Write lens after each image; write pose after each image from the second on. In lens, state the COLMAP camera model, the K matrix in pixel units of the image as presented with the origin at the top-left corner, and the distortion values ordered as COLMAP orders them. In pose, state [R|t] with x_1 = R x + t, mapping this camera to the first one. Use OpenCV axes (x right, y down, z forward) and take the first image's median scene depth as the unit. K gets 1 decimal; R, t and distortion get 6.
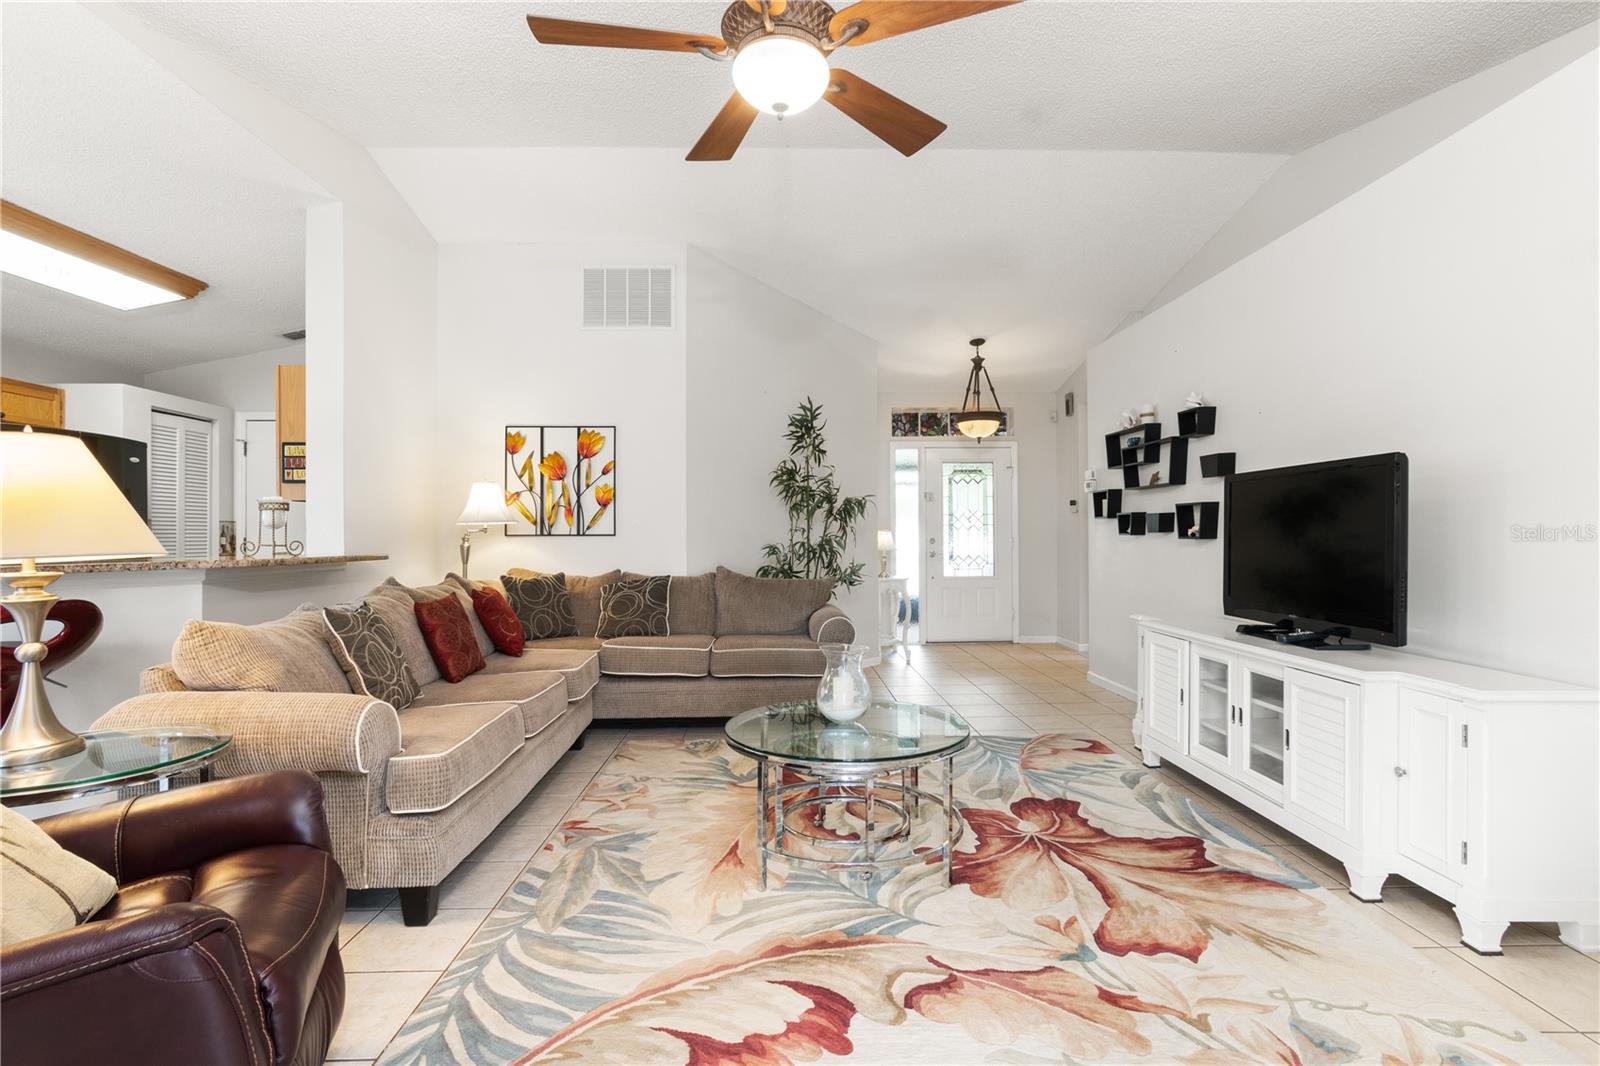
lens RADIAL K [[759.6, 0, 797.0], [0, 759.6, 534.6], [0, 0, 1]] dist [-0.027651, 0.016114]
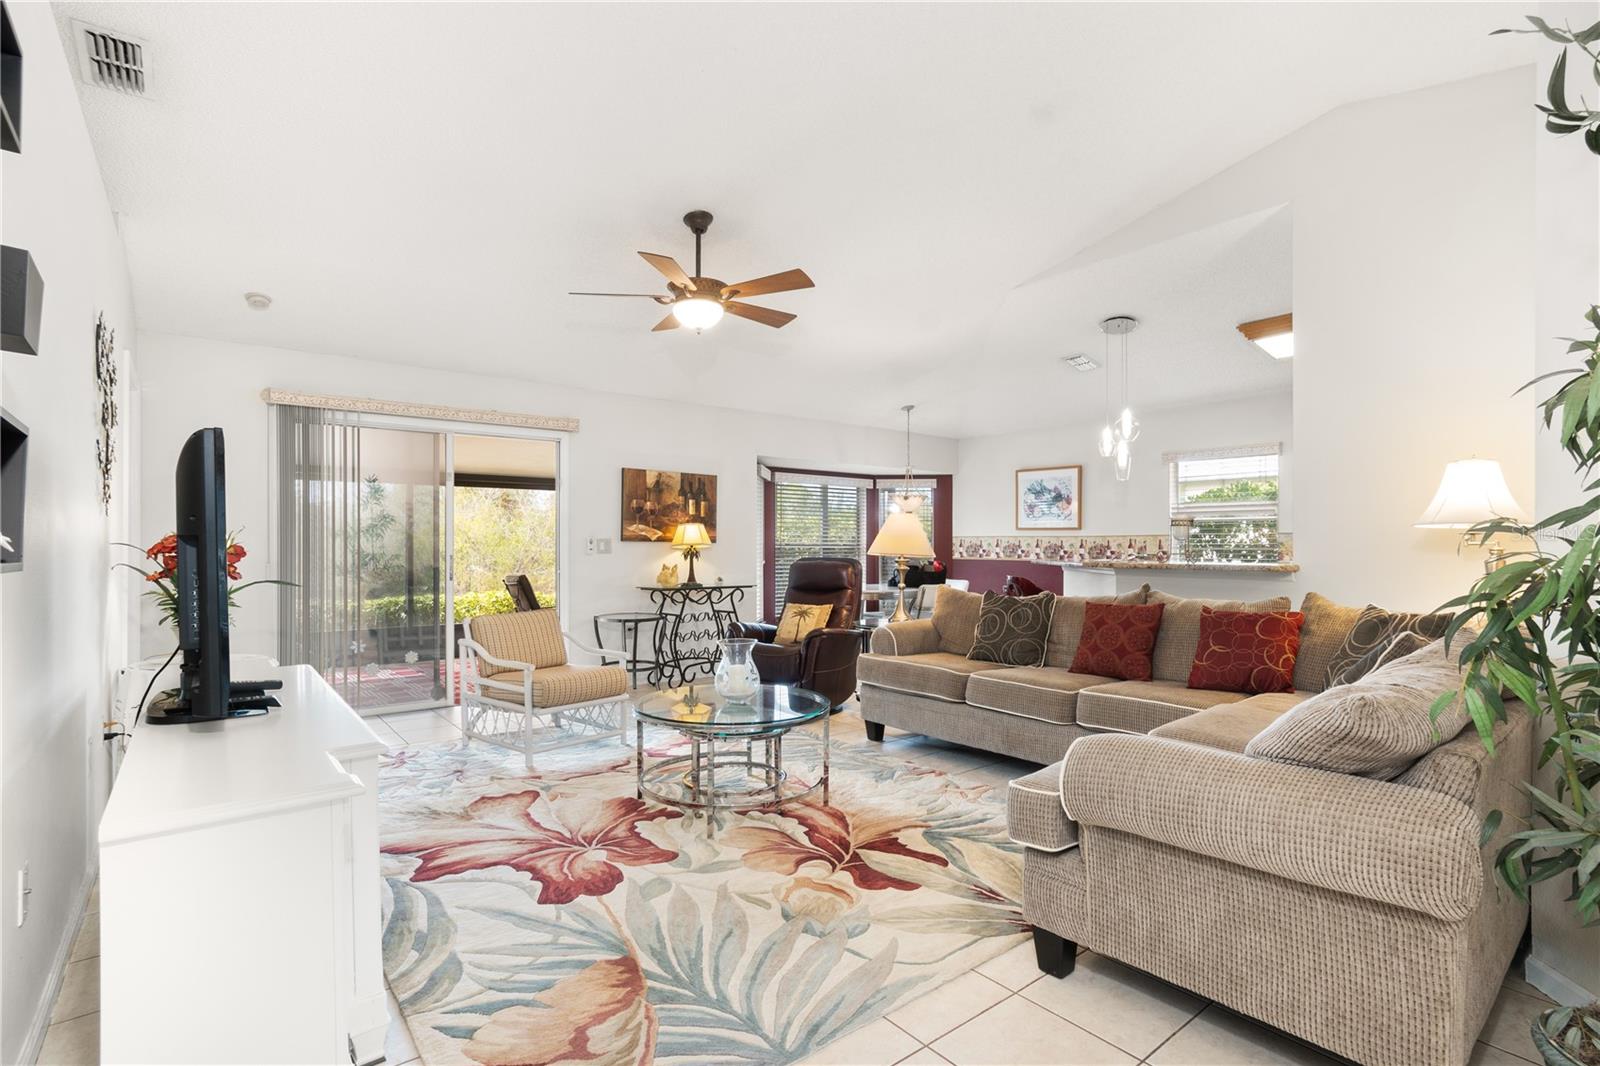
lens RADIAL K [[759.6, 0, 797.0], [0, 759.6, 534.6], [0, 0, 1]] dist [-0.027651, 0.016114]
pose [[-0.798775, -0.007566, -0.601583, 0.383432], [0.004033, 0.999831, -0.017929, 0.001811], [0.601617, -0.016747, -0.798609, 1.082893]]
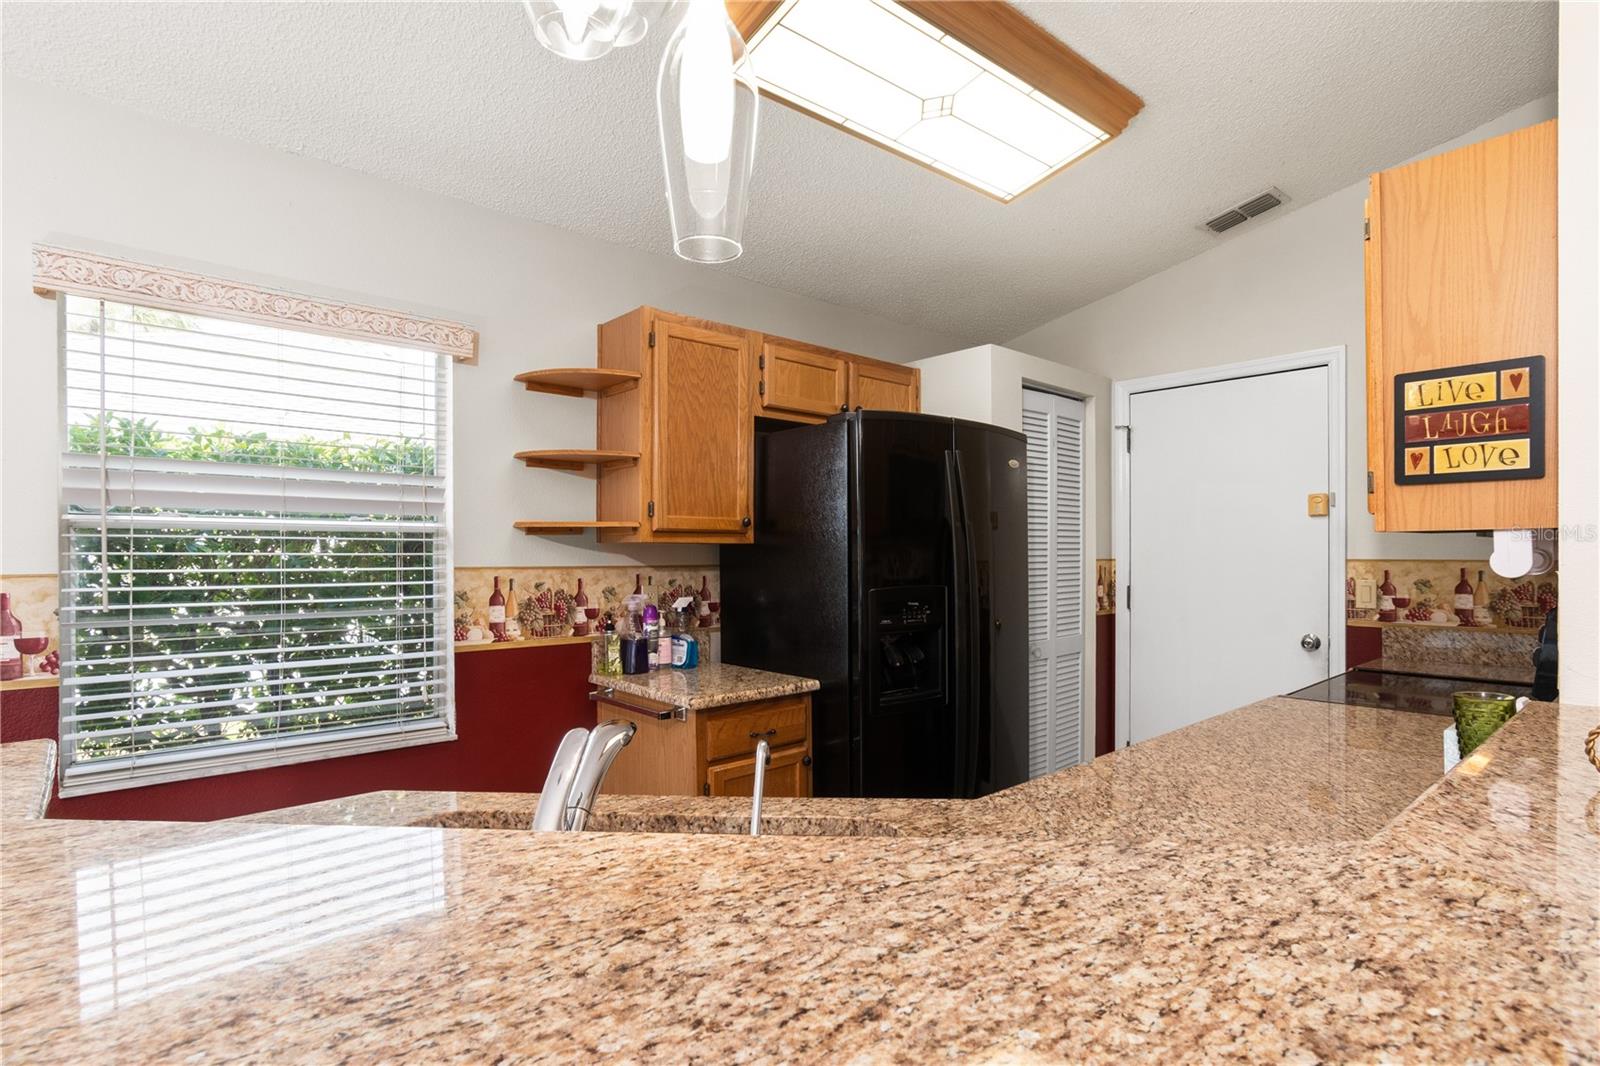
lens RADIAL K [[790.6, 0, 796.7], [0, 790.6, 550.1], [0, 0, 1]] dist [-0.002591, -0.000235]
pose [[0.648626, 0.001004, -0.761107, -0.476848], [0.002296, 0.999992, 0.003276, -0.031379], [0.761104, -0.003873, 0.648618, 0.428982]]
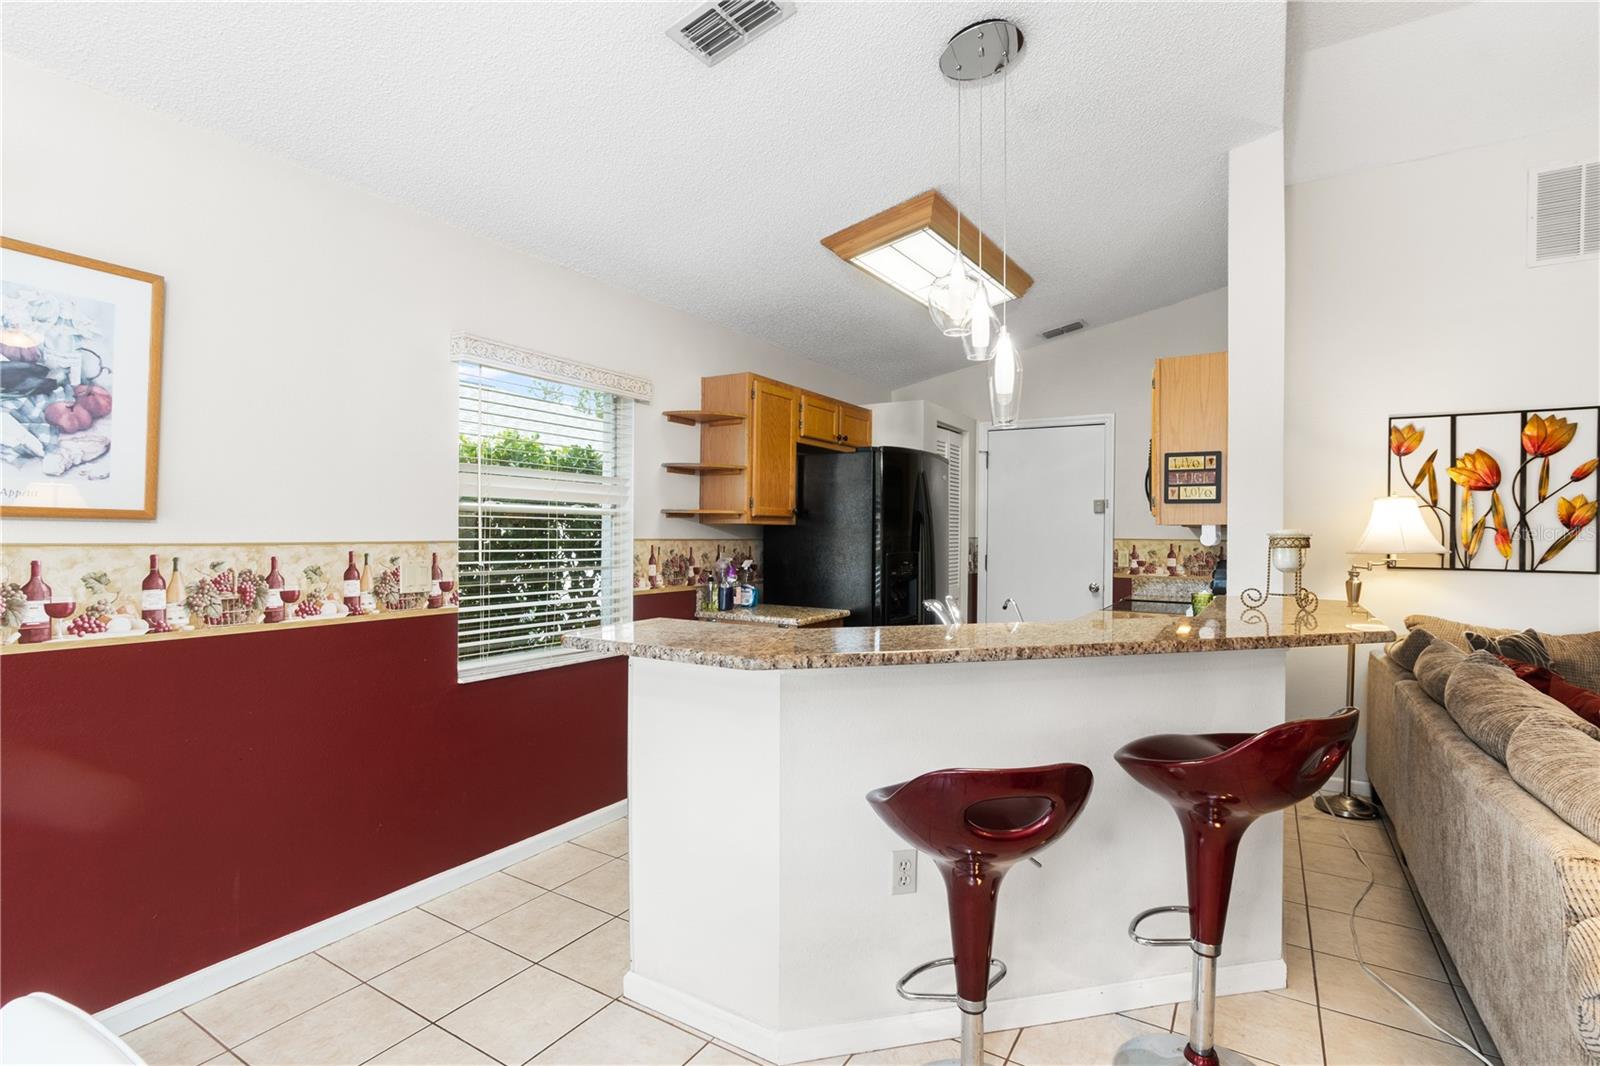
lens RADIAL K [[759.6, 0, 797.0], [0, 759.6, 534.6], [0, 0, 1]] dist [-0.027651, 0.016114]
pose [[0.837080, 0.013180, -0.546922, -0.468929], [-0.009926, 0.999911, 0.008905, -0.031383], [0.546991, -0.002025, 0.837136, 0.079103]]
